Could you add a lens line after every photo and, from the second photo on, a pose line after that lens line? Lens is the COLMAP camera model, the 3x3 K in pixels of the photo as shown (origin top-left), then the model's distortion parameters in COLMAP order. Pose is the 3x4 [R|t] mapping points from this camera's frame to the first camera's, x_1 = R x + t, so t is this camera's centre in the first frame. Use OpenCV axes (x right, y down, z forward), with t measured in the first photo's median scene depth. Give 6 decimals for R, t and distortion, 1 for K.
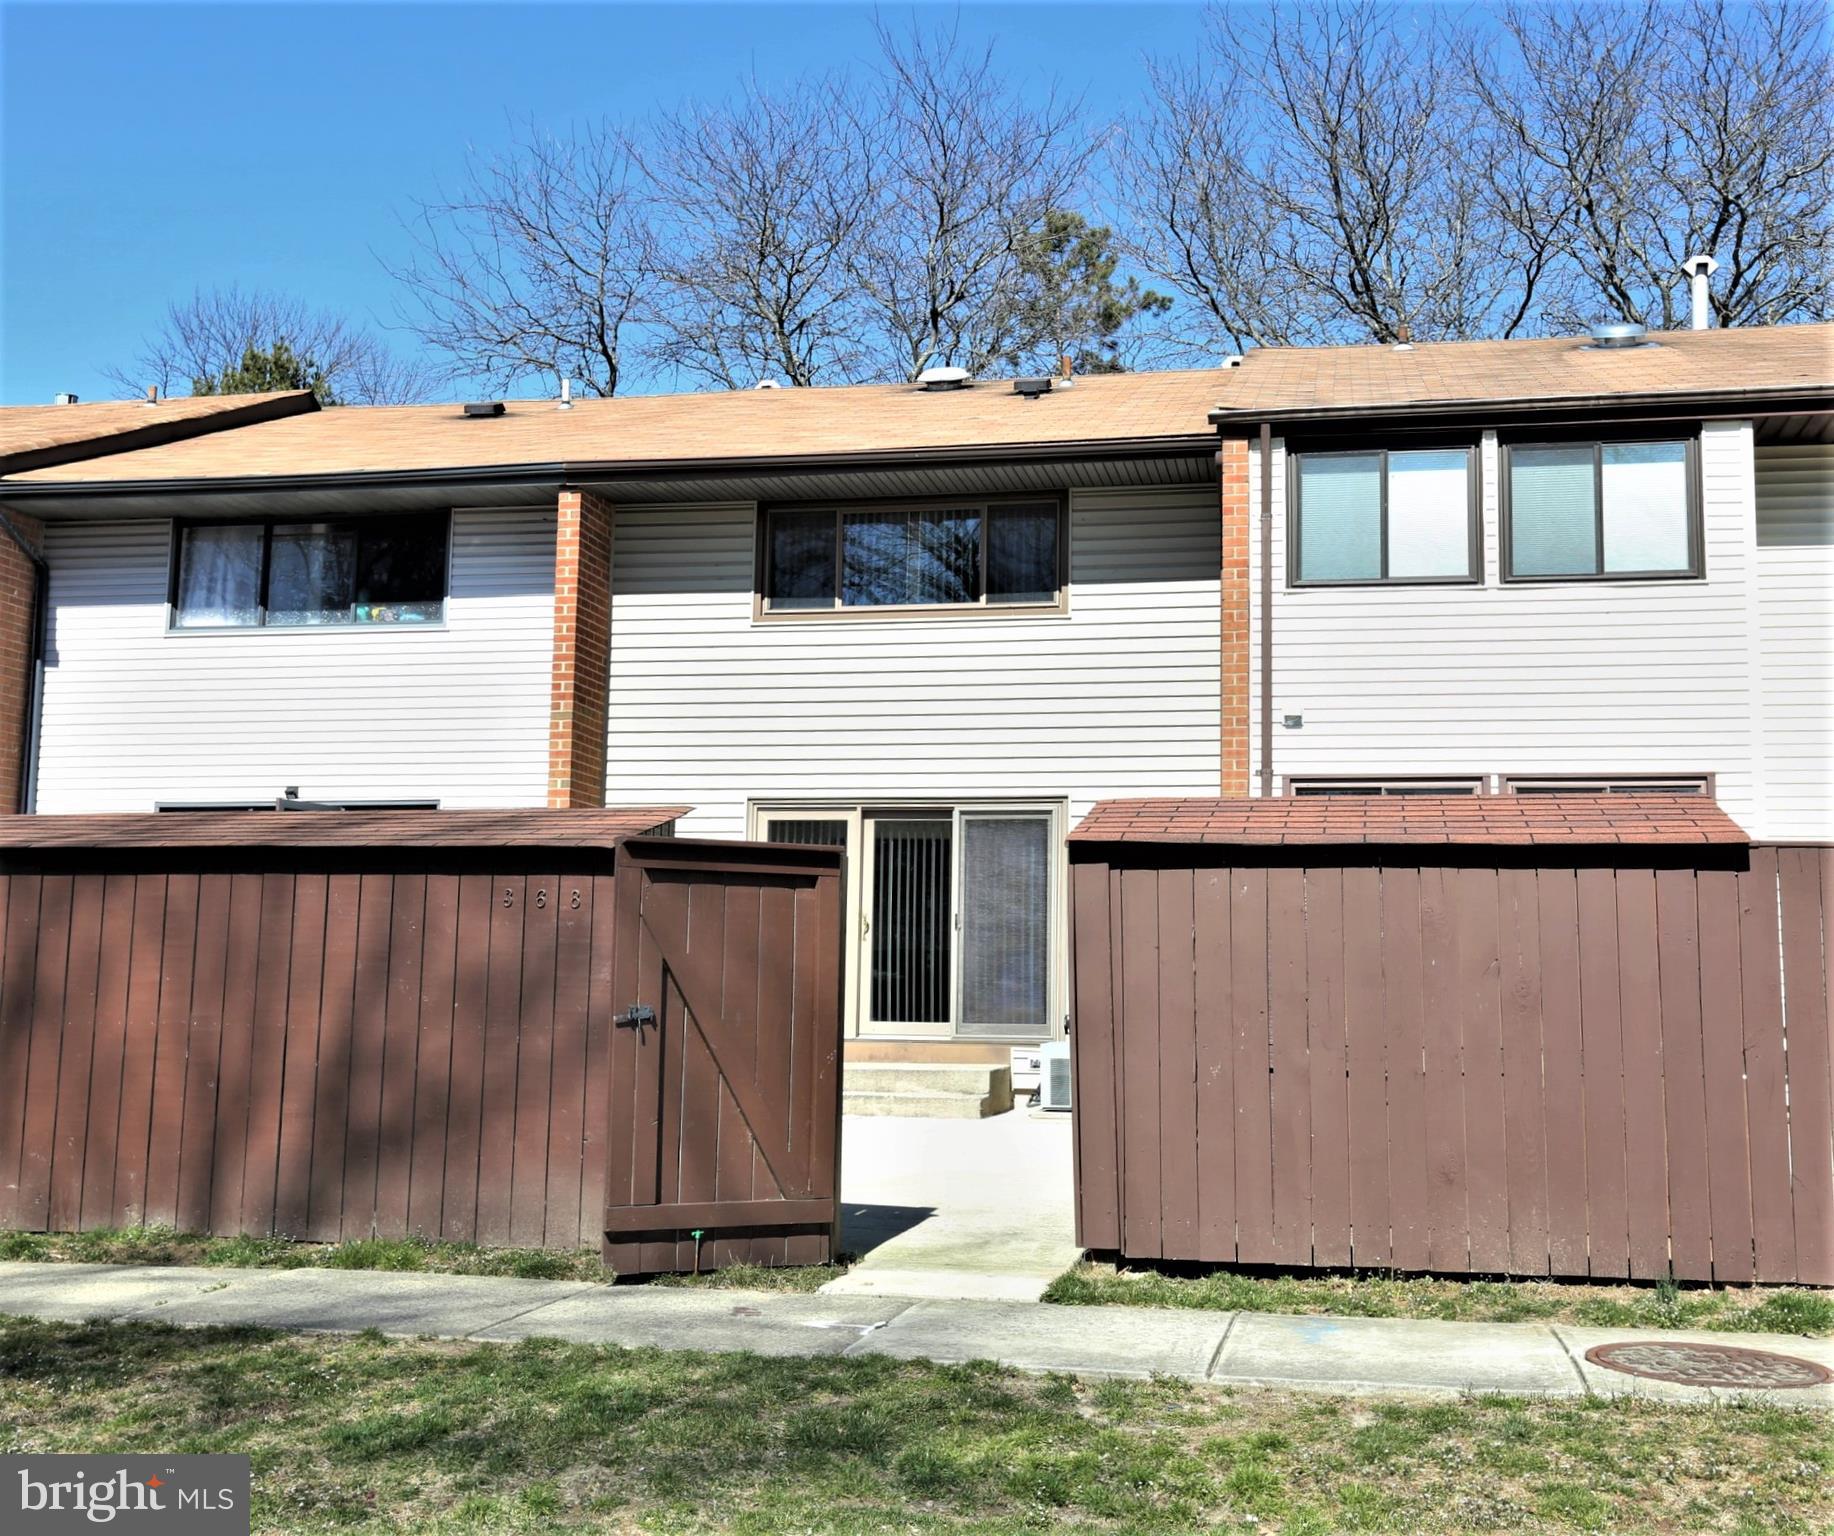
lens RADIAL K [[1844.2, 0, 954.3], [0, 1844.2, 768.0], [0, 0, 1]] dist [0.016723, 0.009483]
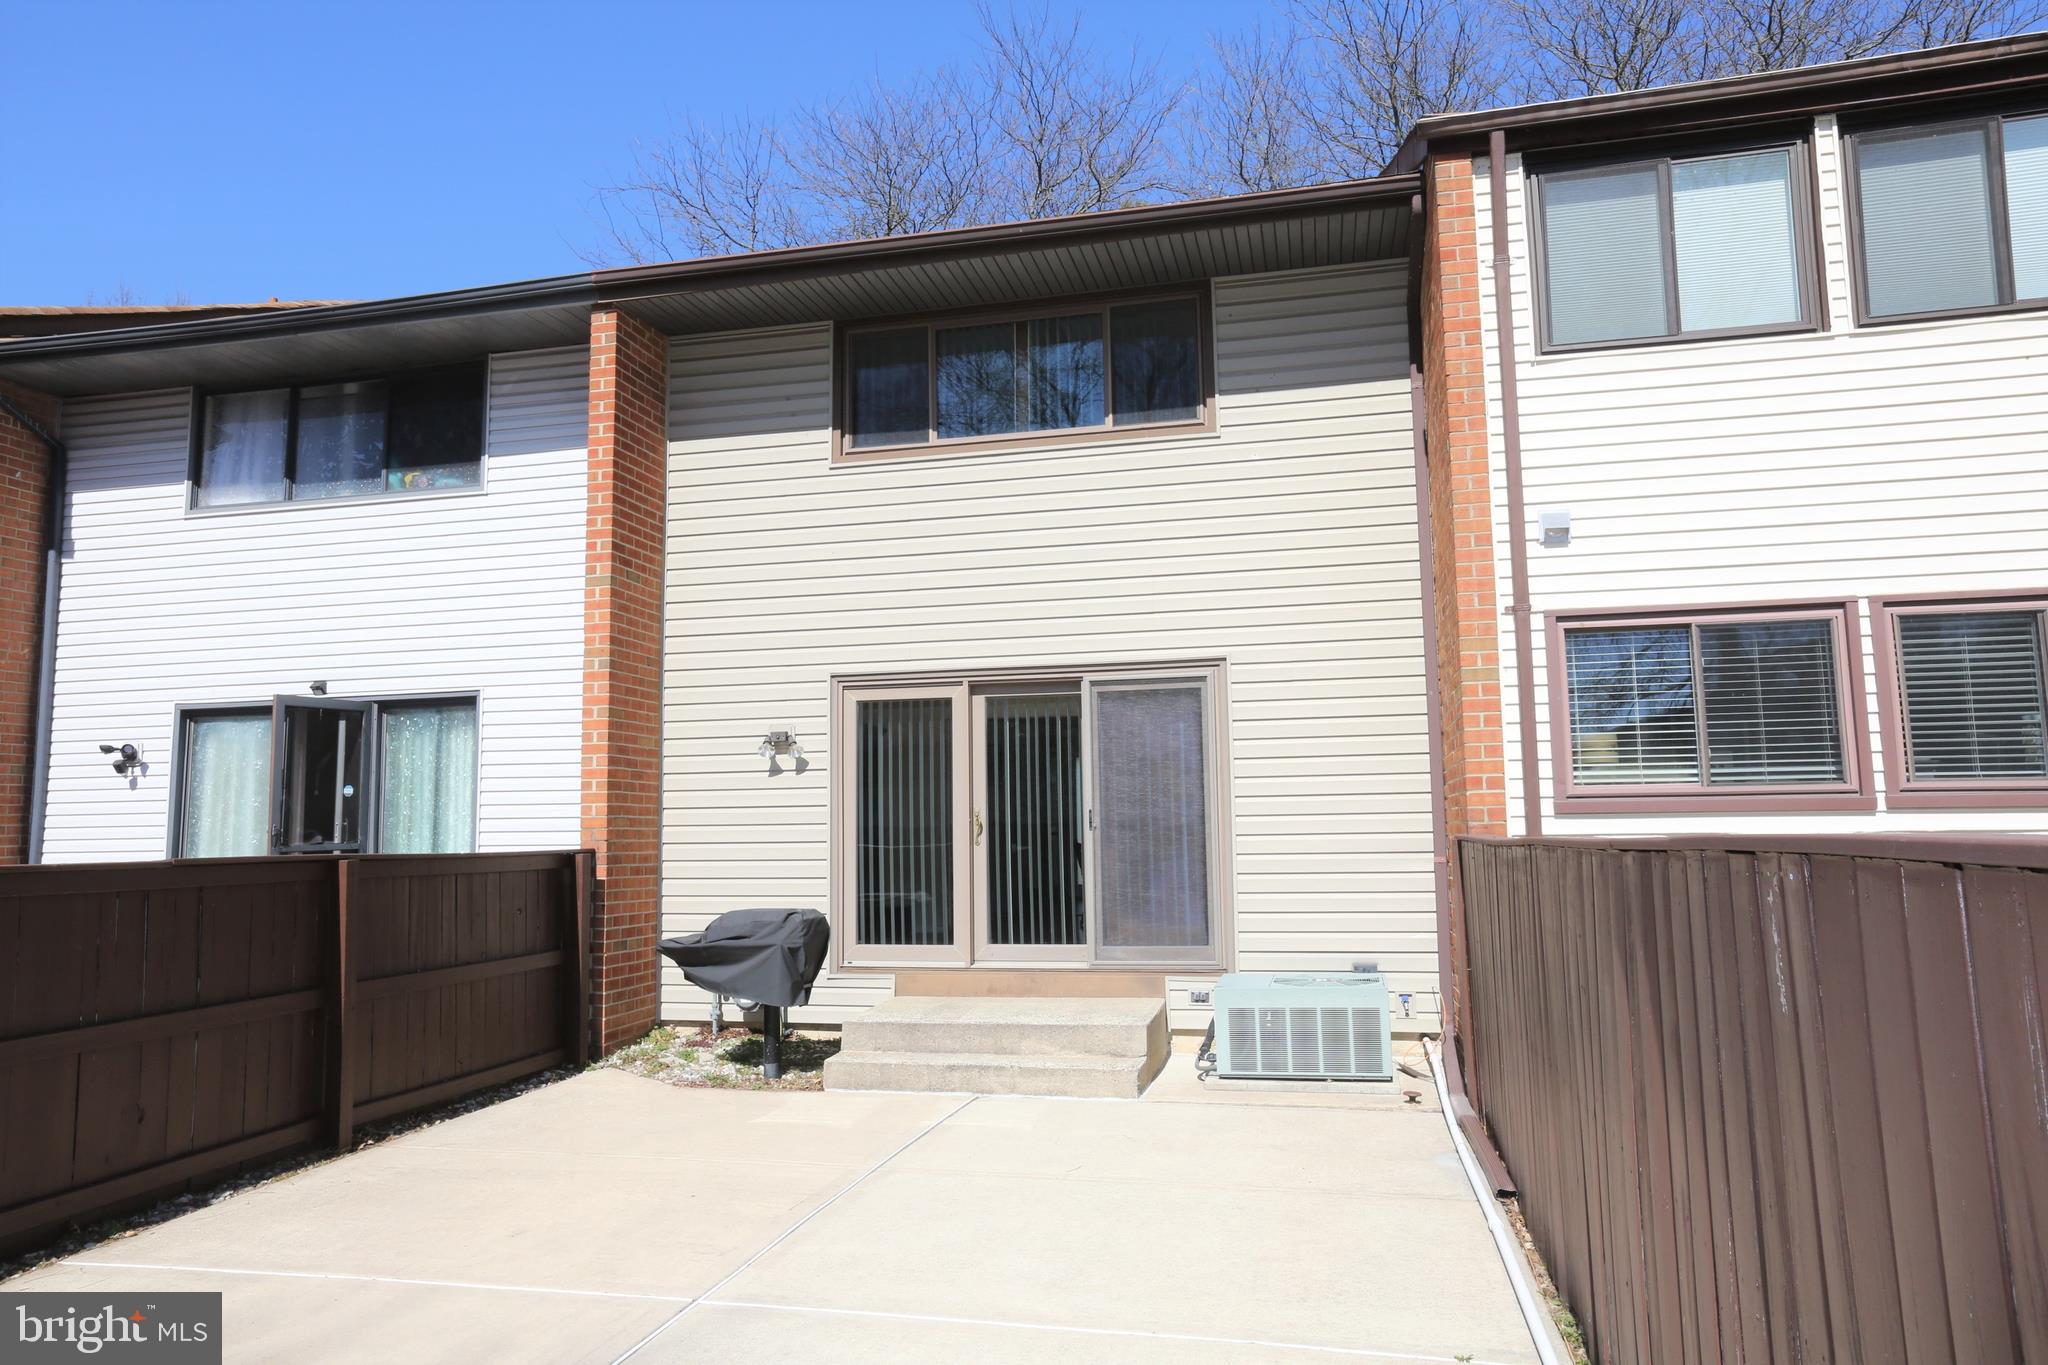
lens RADIAL K [[1347.4, 0, 1024.0], [0, 1347.4, 682.5], [0, 0, 1]] dist [-0.001888, -0.000617]
pose [[0.999015, -0.033735, -0.028816, -0.008617], [0.034118, 0.999334, 0.012920, 0.015054], [0.028361, -0.013891, 0.999501, 0.405423]]
